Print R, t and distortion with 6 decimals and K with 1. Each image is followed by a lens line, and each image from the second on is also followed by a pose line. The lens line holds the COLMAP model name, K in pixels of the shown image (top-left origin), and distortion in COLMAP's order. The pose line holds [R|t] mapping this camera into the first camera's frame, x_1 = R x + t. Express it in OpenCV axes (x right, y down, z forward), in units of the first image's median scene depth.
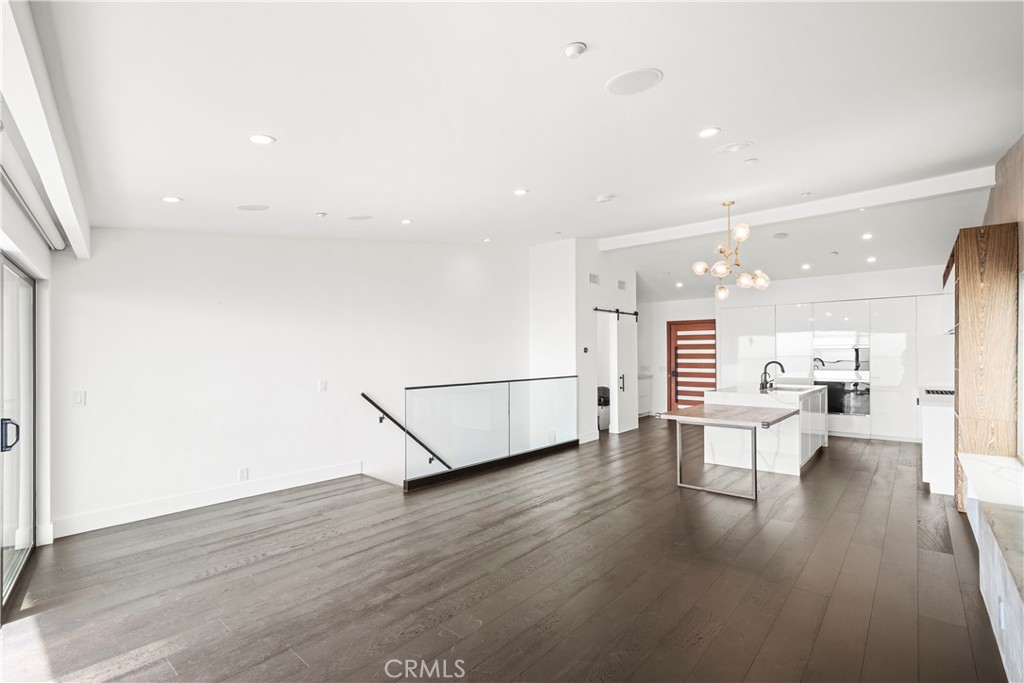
lens RADIAL K [[478.6, 0, 510.0], [0, 478.6, 350.9], [0, 0, 1]] dist [0.000322, 0.000035]
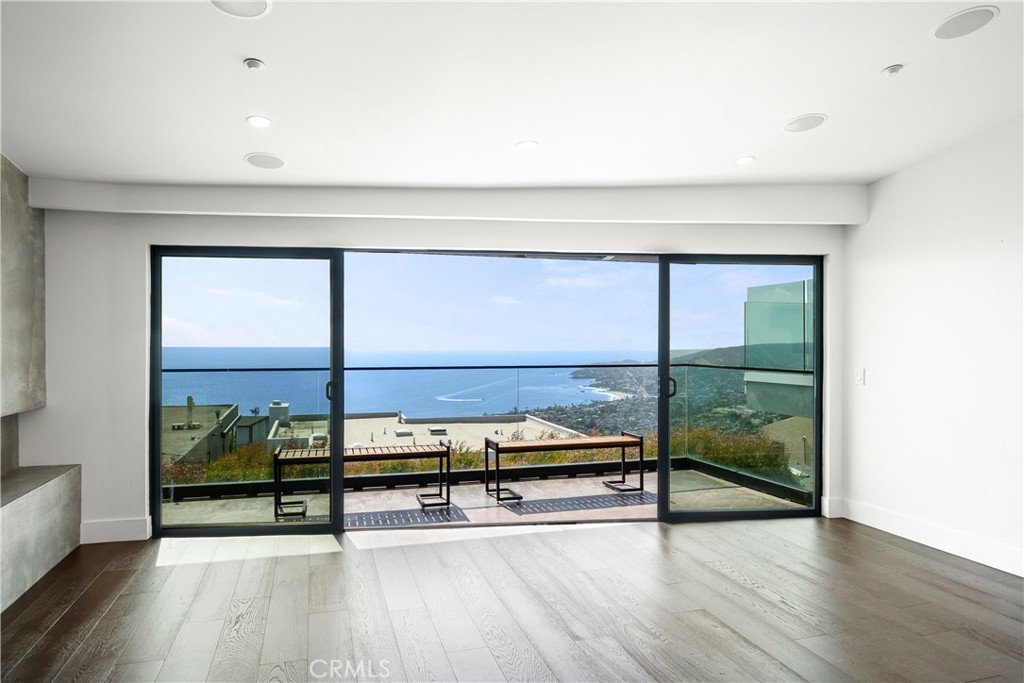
lens RADIAL K [[649.8, 0, 512.0], [0, 649.8, 341.5], [0, 0, 1]] dist [0.001344, 0.000524]
pose [[-0.543439, 0.001496, -0.839447, 0.581376], [0.004551, 0.999989, -0.001164, 0.027441], [0.839436, -0.004453, -0.543440, 1.226830]]
